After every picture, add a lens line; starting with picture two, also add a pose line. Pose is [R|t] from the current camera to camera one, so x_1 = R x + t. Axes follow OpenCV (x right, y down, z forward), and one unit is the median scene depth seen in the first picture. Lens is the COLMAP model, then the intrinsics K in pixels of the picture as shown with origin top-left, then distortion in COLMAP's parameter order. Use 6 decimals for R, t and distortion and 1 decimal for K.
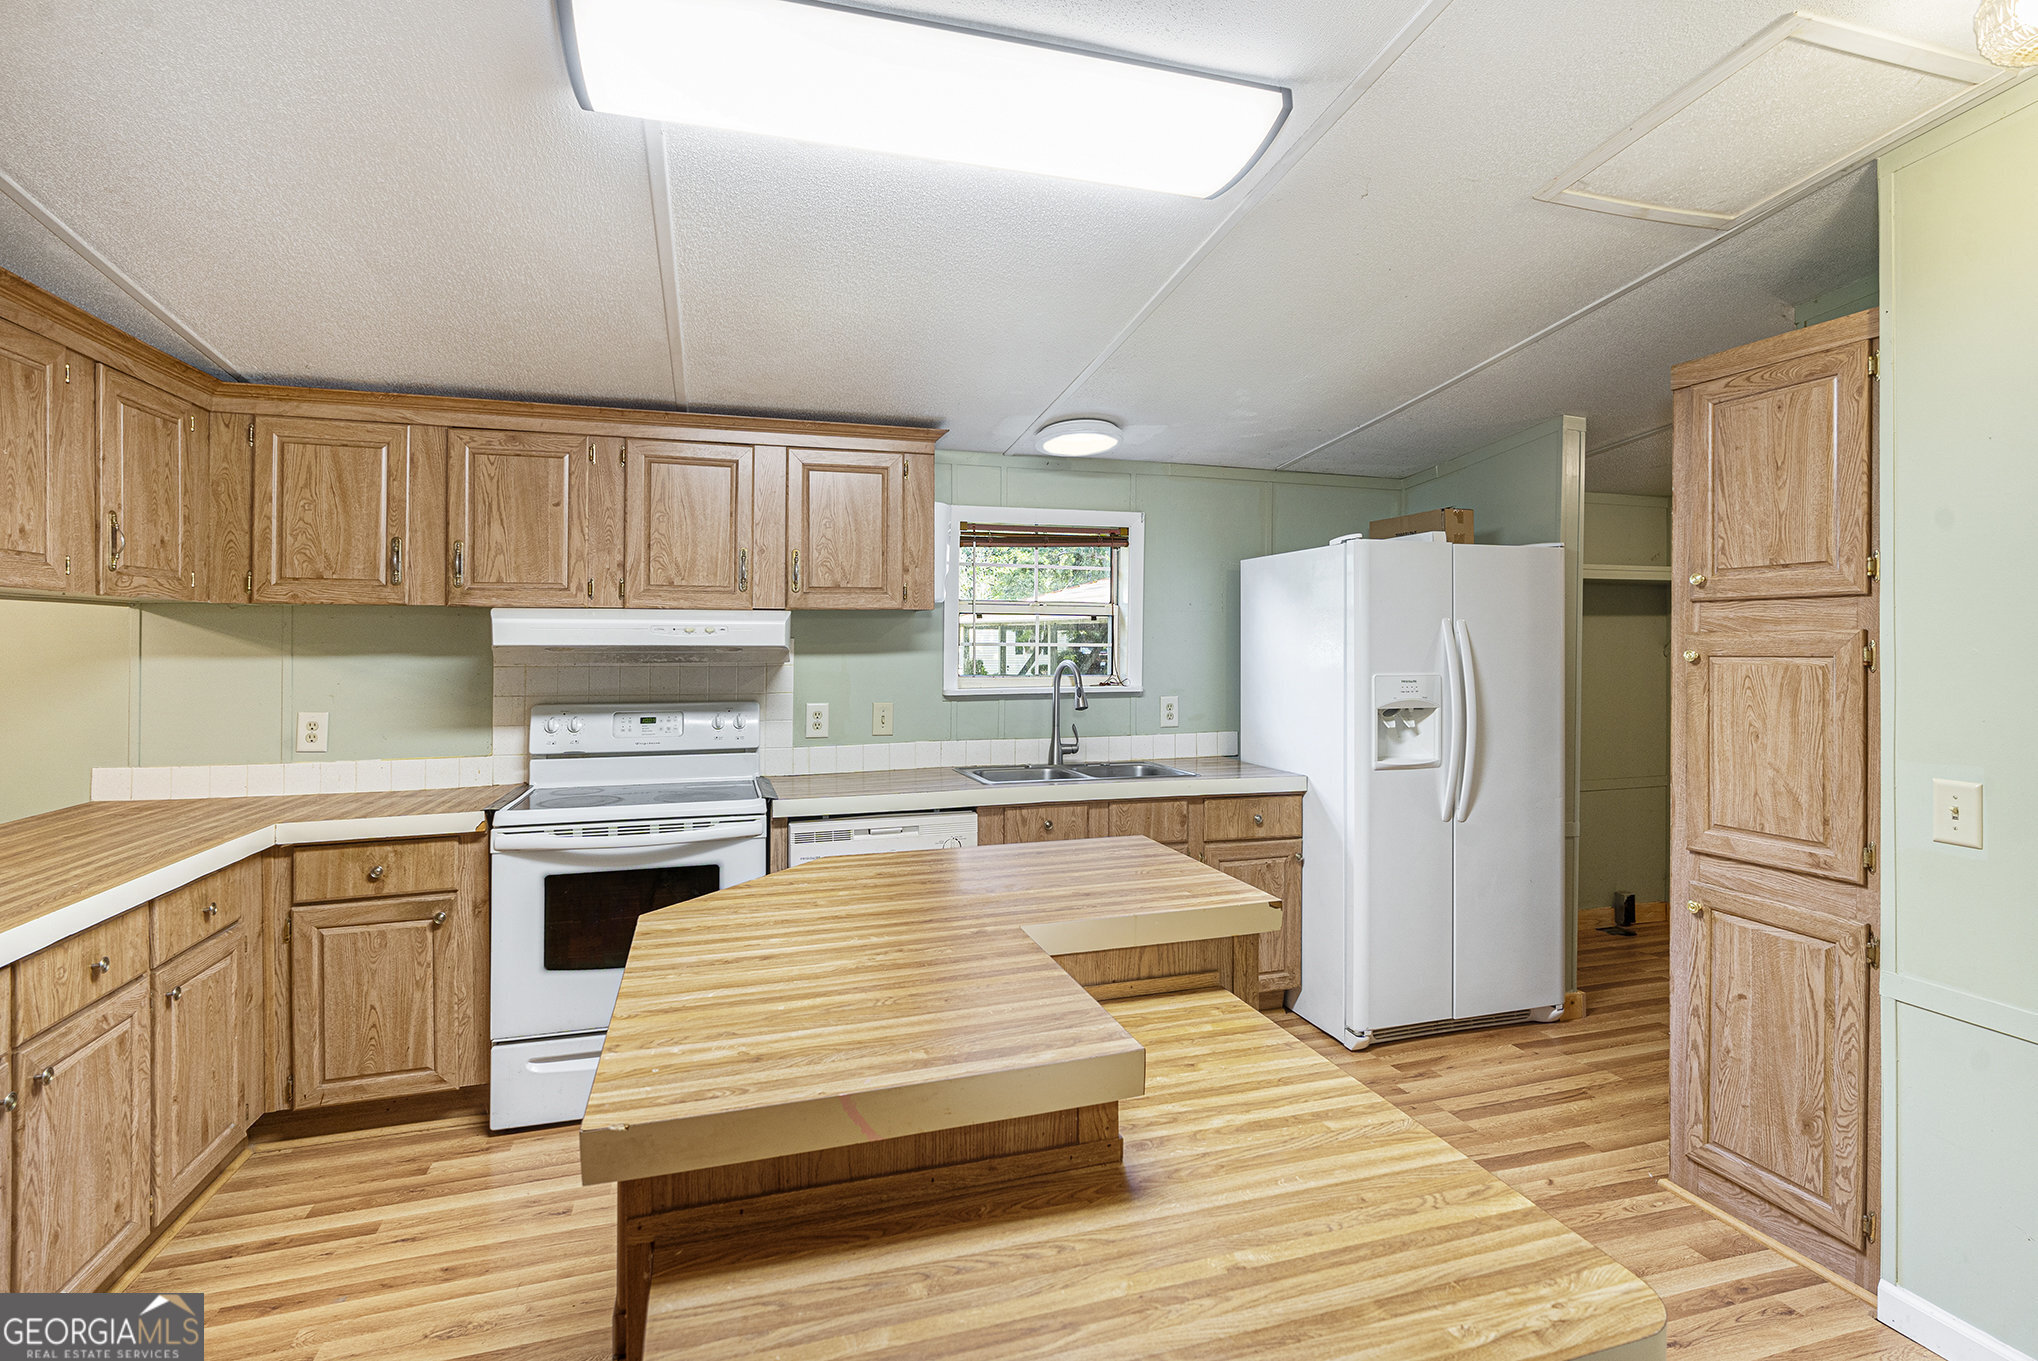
lens RADIAL K [[969.6, 0, 1025.5], [0, 969.6, 644.7], [0, 0, 1]] dist [-0.004921, 0.000197]
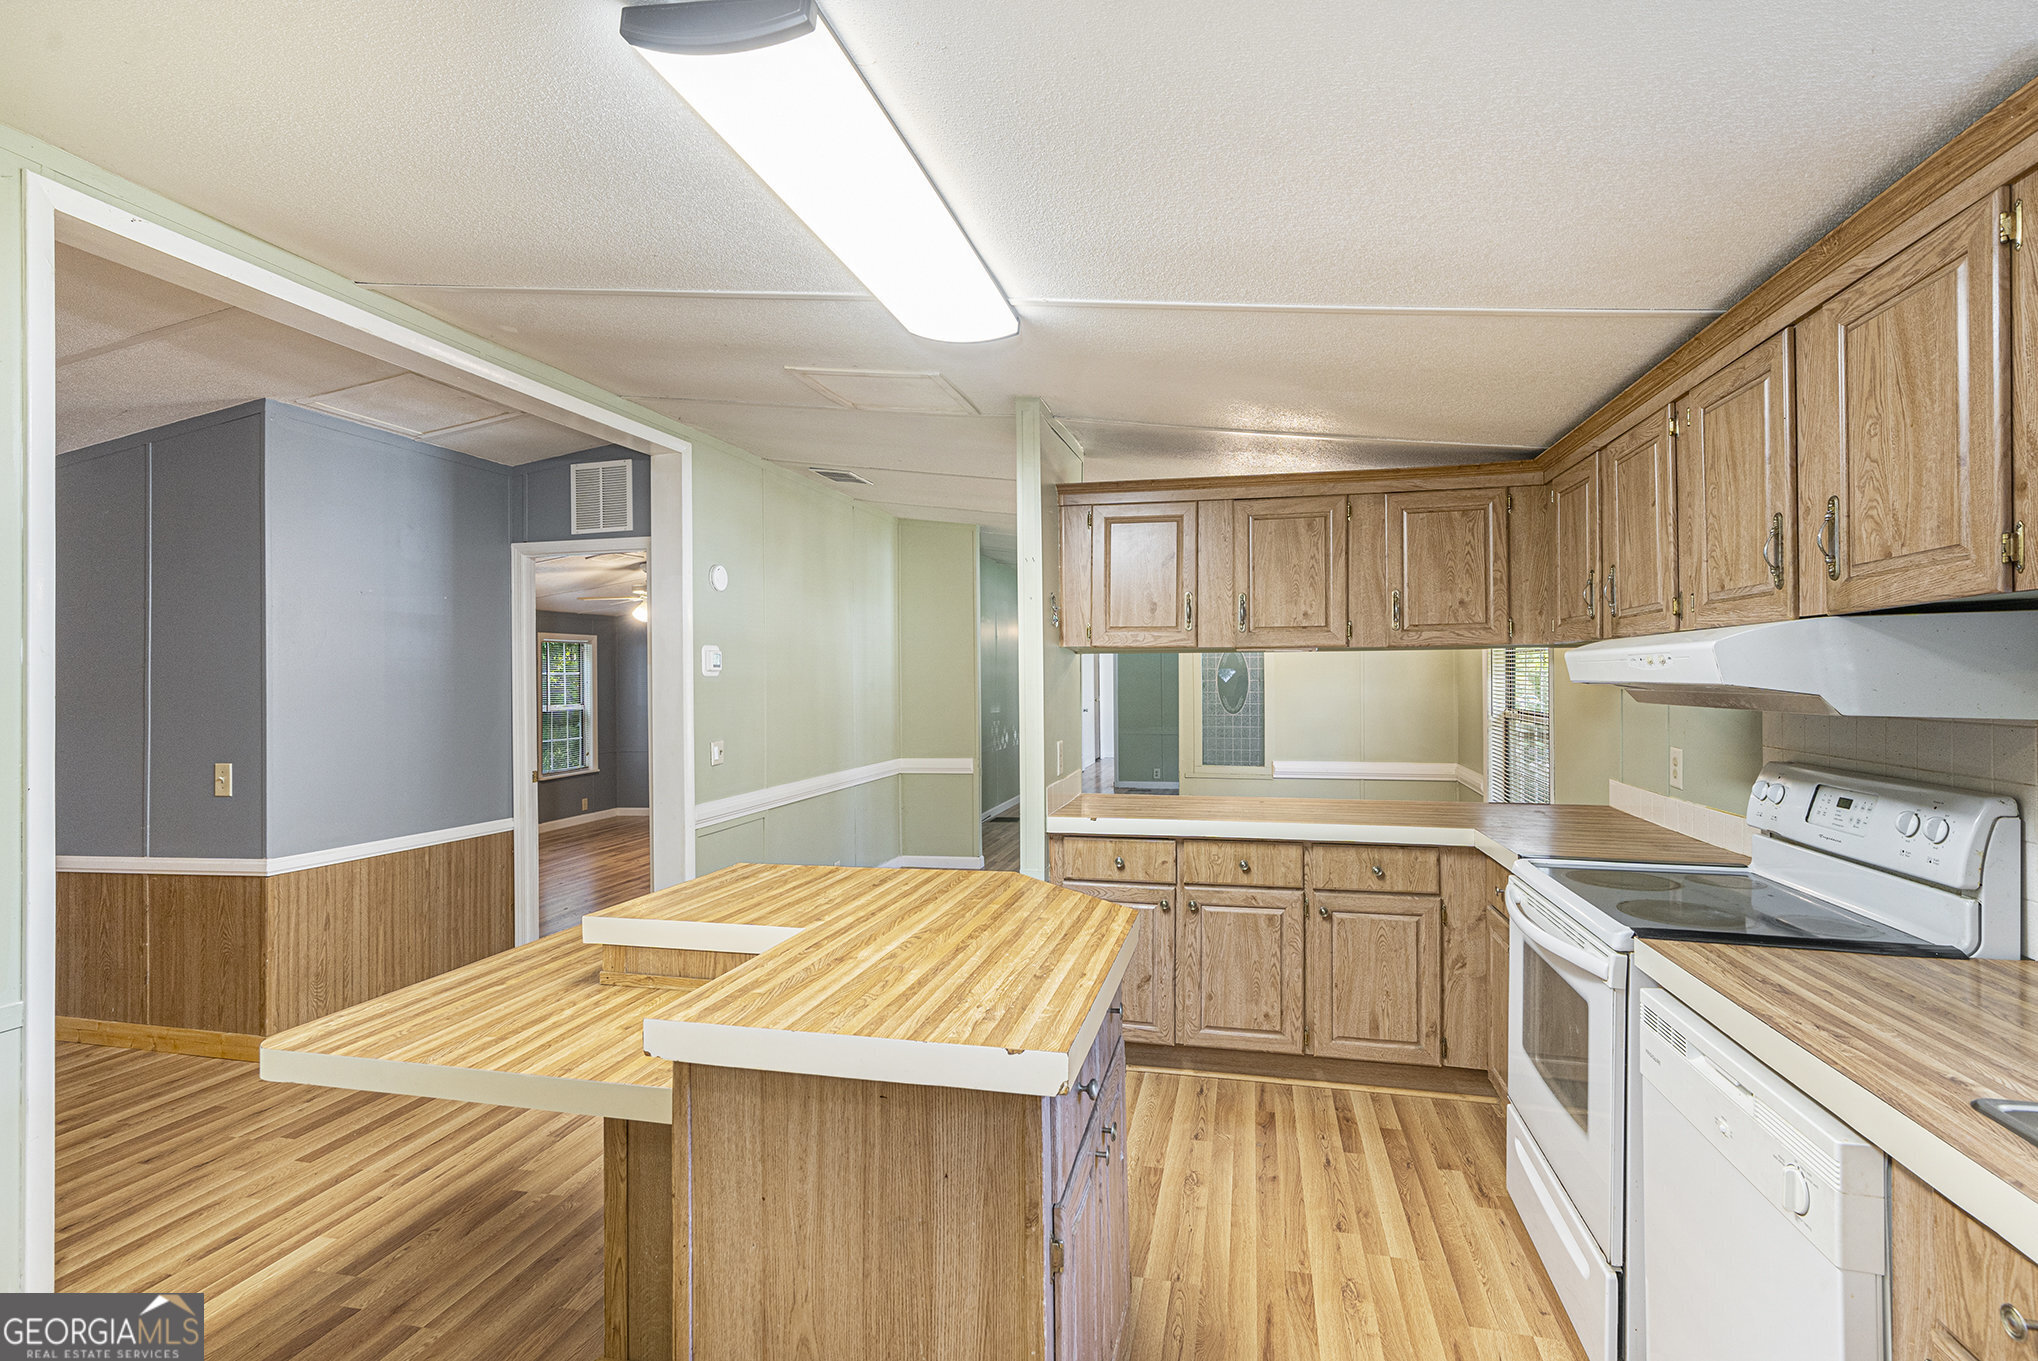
lens RADIAL K [[937.1, 0, 1023.5], [0, 937.1, 677.1], [0, 0, 1]] dist [-0.005121, 0.000223]
pose [[-0.513718, 0.000859, -0.857959, 0.461931], [0.002316, 0.999997, -0.000385, -0.004353], [0.857956, -0.002185, -0.513719, 1.014190]]
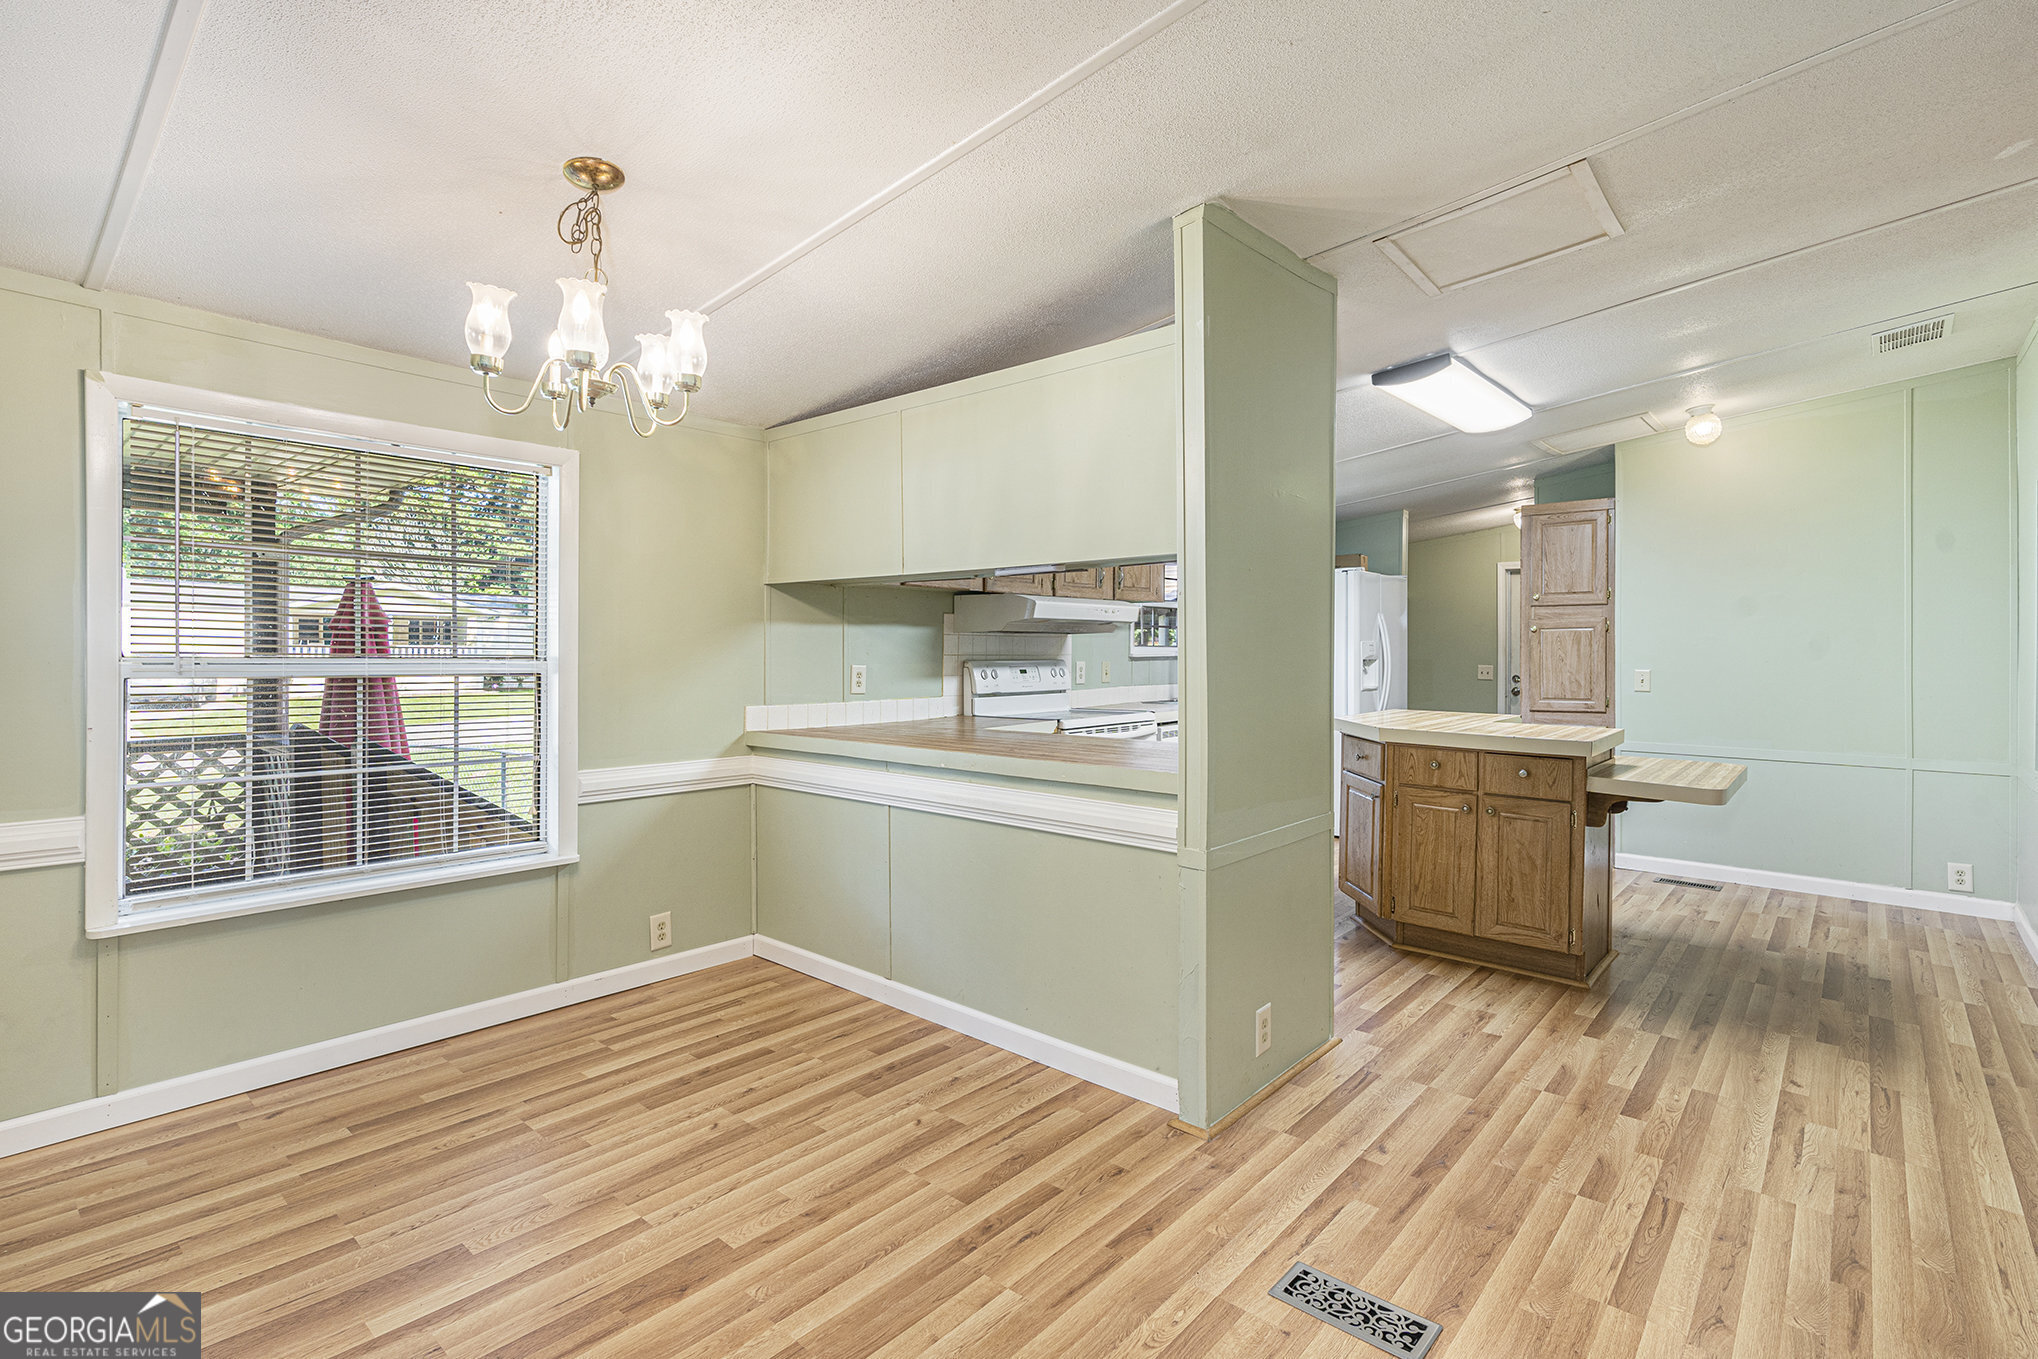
lens RADIAL K [[953.4, 0, 1023.9], [0, 953.4, 653.2], [0, 0, 1]] dist [-0.004299, -0.000389]
pose [[0.854442, -0.001687, 0.519545, -1.370731], [0.001155, 0.999998, 0.001348, 0.057184], [-0.519546, -0.000552, 0.854442, -0.306621]]
